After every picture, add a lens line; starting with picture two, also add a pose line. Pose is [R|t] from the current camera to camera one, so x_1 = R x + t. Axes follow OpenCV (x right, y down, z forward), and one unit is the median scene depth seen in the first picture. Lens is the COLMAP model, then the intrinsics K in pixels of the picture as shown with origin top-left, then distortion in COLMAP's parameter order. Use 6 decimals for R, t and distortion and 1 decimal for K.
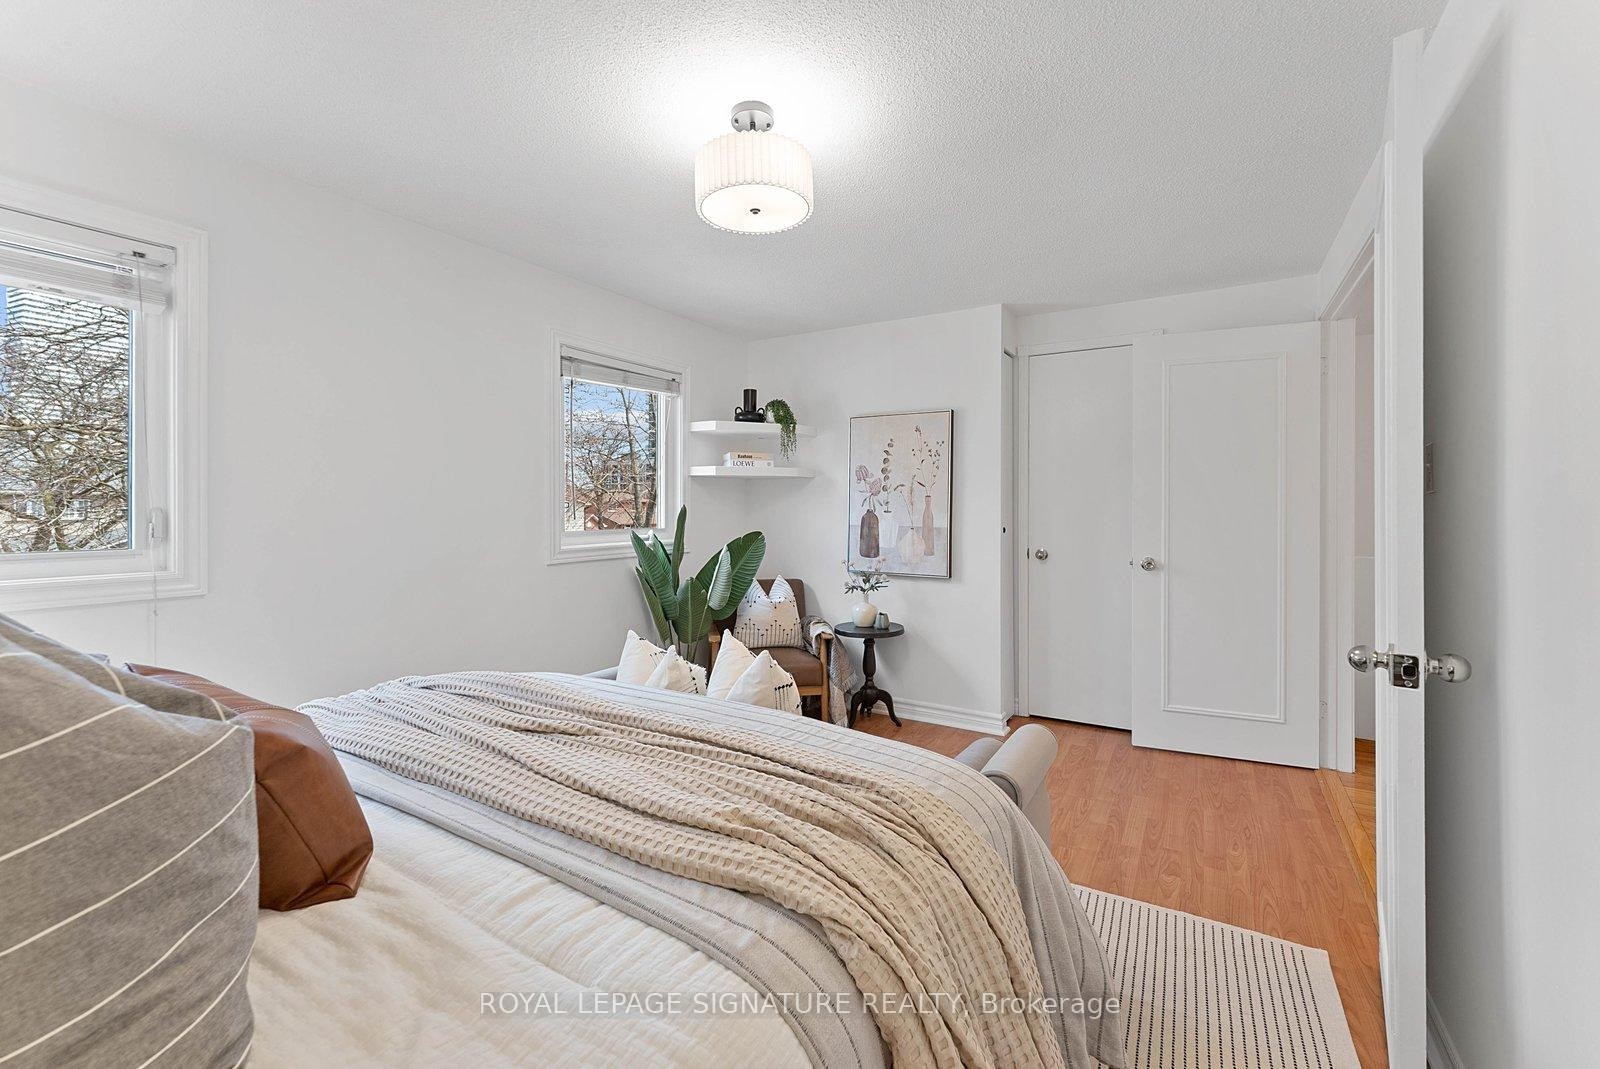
lens RADIAL K [[651.8, 0, 804.0], [0, 651.8, 527.6], [0, 0, 1]] dist [0.001341, 0.000042]
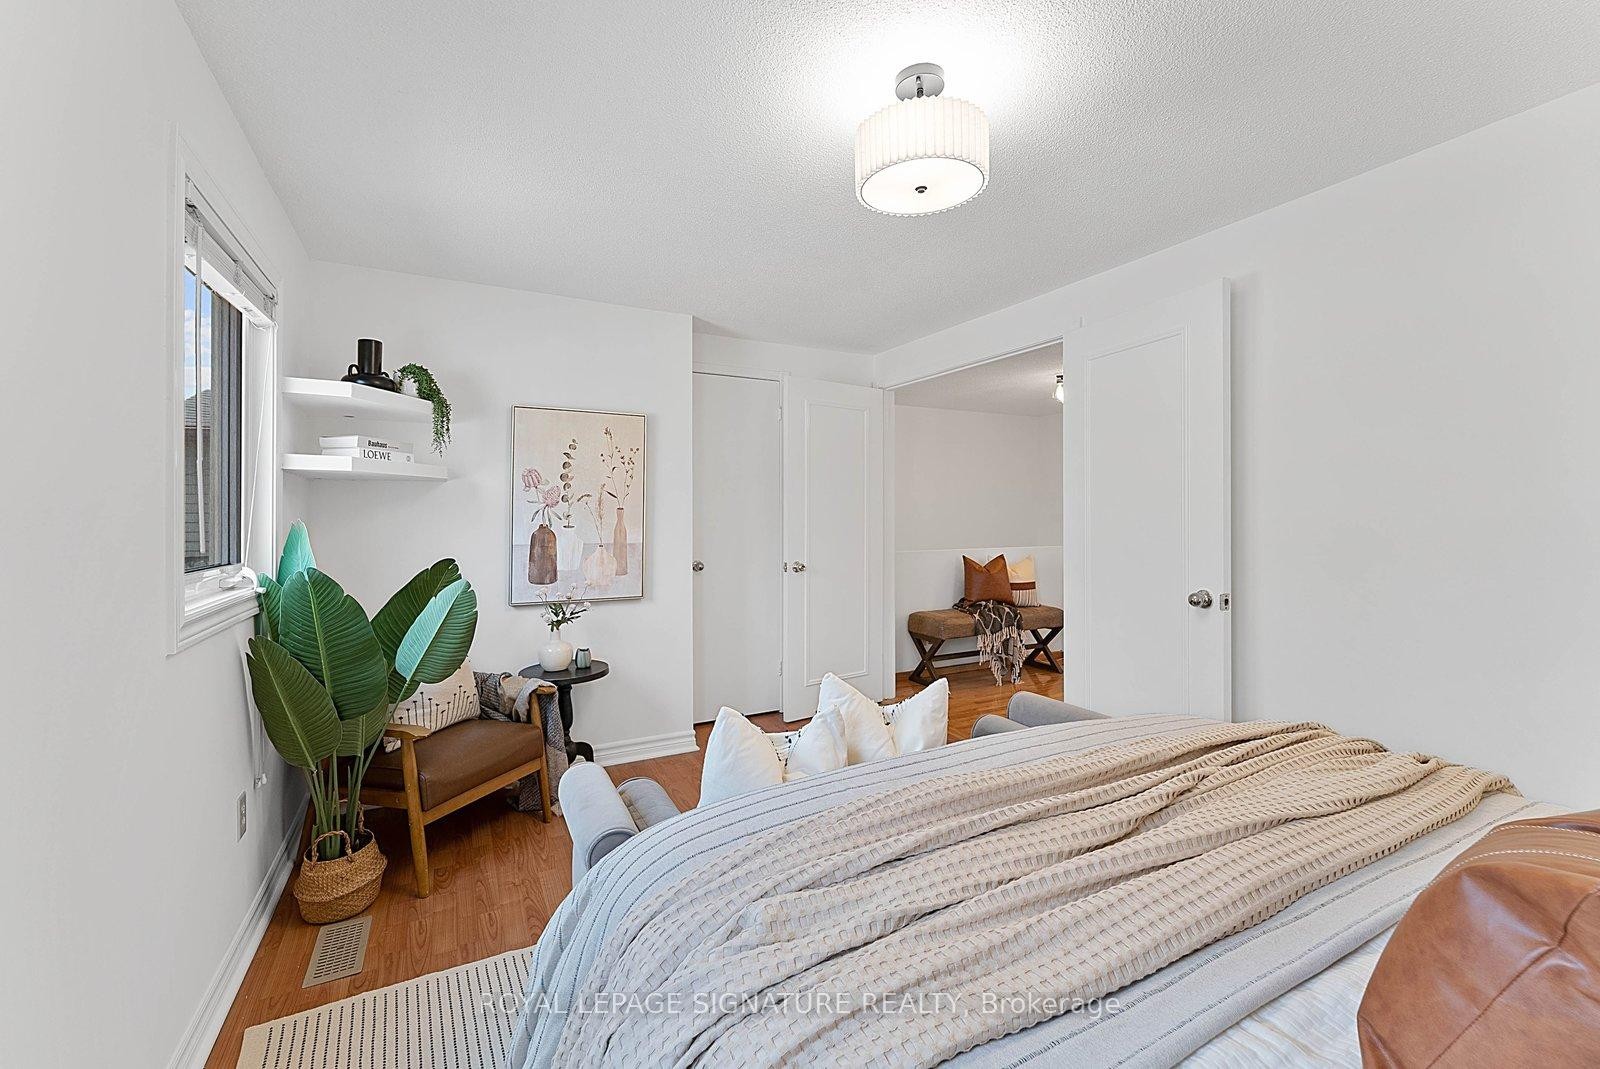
lens RADIAL K [[657.6, 0, 800.0], [0, 657.6, 534.5], [0, 0, 1]] dist [0.002163, 0.000267]
pose [[0.525426, -0.024512, 0.850486, -0.438412], [0.031824, 0.999452, 0.009145, -0.013211], [-0.850244, 0.022261, 0.525918, 0.316552]]
